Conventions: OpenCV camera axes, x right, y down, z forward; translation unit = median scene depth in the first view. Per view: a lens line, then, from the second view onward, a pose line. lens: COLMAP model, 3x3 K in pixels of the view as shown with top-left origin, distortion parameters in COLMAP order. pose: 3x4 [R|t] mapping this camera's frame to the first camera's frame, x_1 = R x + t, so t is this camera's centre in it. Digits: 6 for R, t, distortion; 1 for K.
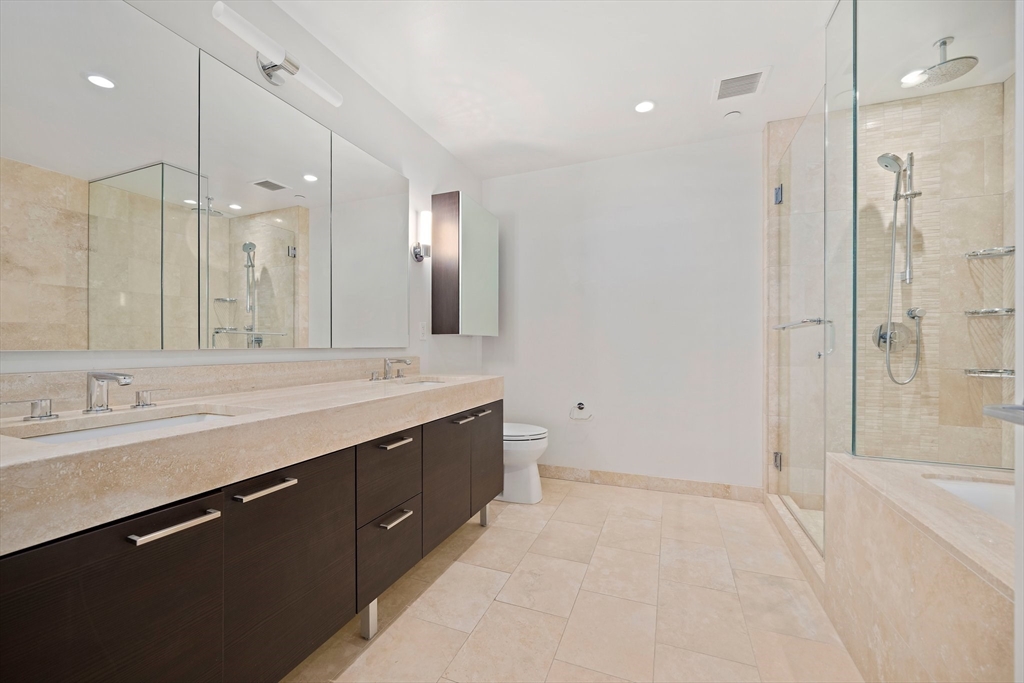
lens RADIAL K [[405.1, 0, 510.3], [0, 405.1, 347.5], [0, 0, 1]] dist [-0.003123, 0.000368]
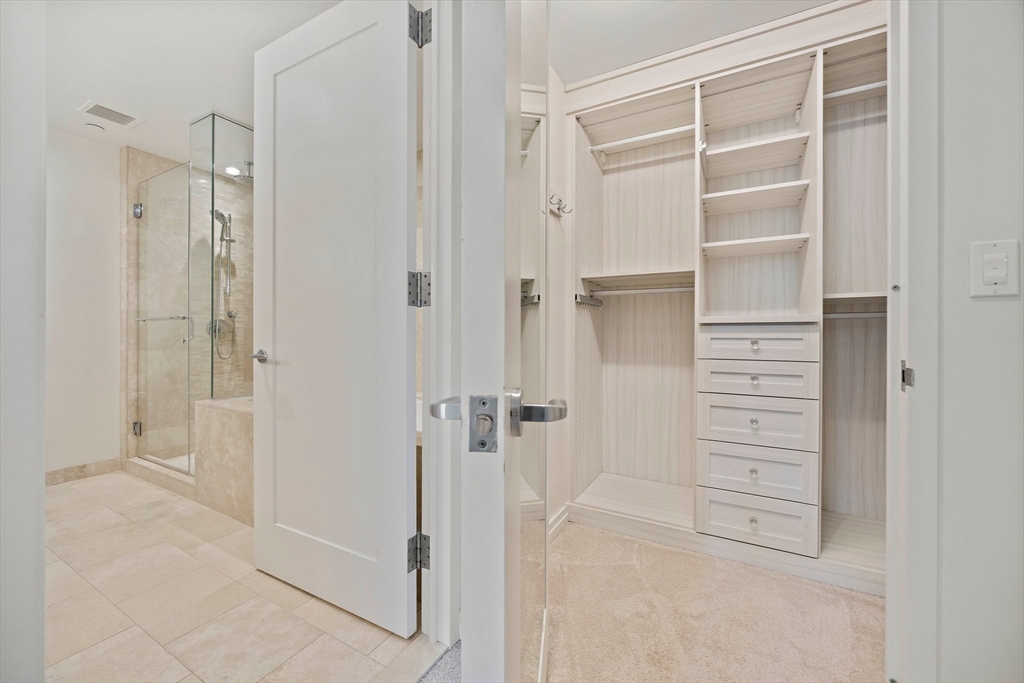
lens RADIAL K [[405.1, 0, 510.7], [0, 405.1, 338.0], [0, 0, 1]] dist [-0.003123, 0.000368]
pose [[0.132513, -0.006369, 0.991161, -0.402182], [-0.000480, 0.999979, 0.006490, -0.001115], [-0.991181, -0.001336, 0.132507, -0.281846]]
